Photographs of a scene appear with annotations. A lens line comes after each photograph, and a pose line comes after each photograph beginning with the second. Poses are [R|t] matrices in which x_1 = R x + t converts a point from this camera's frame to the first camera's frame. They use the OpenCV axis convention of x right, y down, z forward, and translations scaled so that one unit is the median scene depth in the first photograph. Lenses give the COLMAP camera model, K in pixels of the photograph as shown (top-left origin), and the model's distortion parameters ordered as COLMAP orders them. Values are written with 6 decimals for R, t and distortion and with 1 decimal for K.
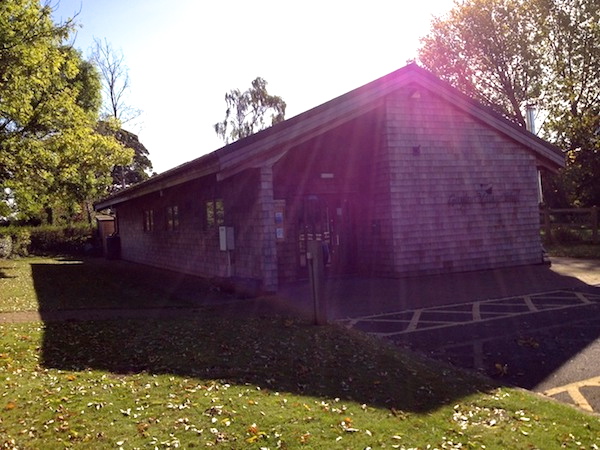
lens RADIAL K [[556.0, 0, 300.0], [0, 556.0, 225.0], [0, 0, 1]] dist [0.089609, -0.000271]
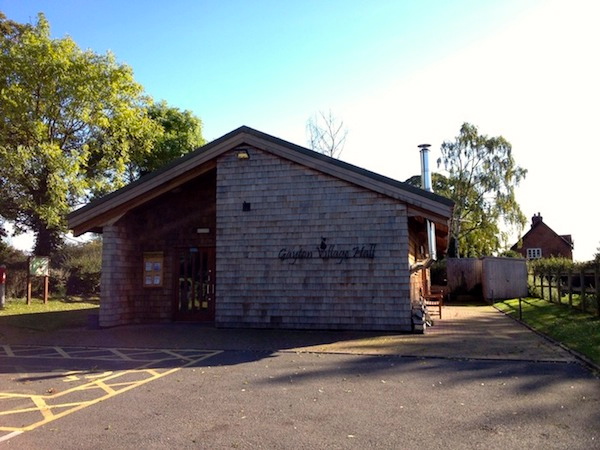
lens RADIAL K [[556.0, 0, 300.0], [0, 556.0, 225.0], [0, 0, 1]] dist [0.089609, -0.000271]
pose [[0.760205, -0.016836, -0.649465, 0.935119], [-0.037164, 0.996900, -0.069343, -0.029000], [0.648619, 0.076852, 0.757223, 0.270718]]
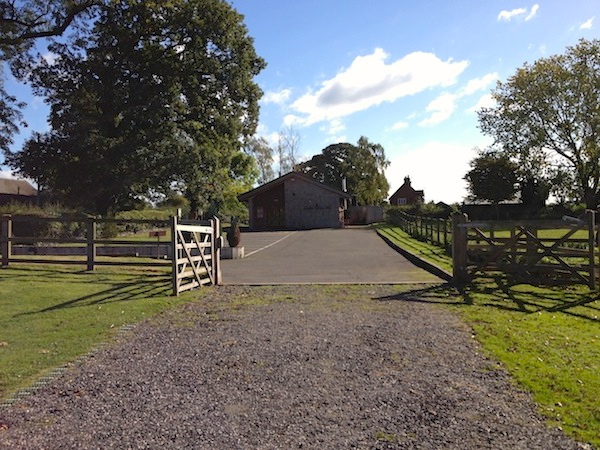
lens RADIAL K [[556.0, 0, 300.0], [0, 556.0, 225.0], [0, 0, 1]] dist [0.089609, -0.000271]
pose [[0.851041, 0.043819, -0.523267, 2.103770], [-0.032752, 0.999001, 0.030389, -0.042832], [0.524076, -0.008724, 0.851627, -2.037640]]
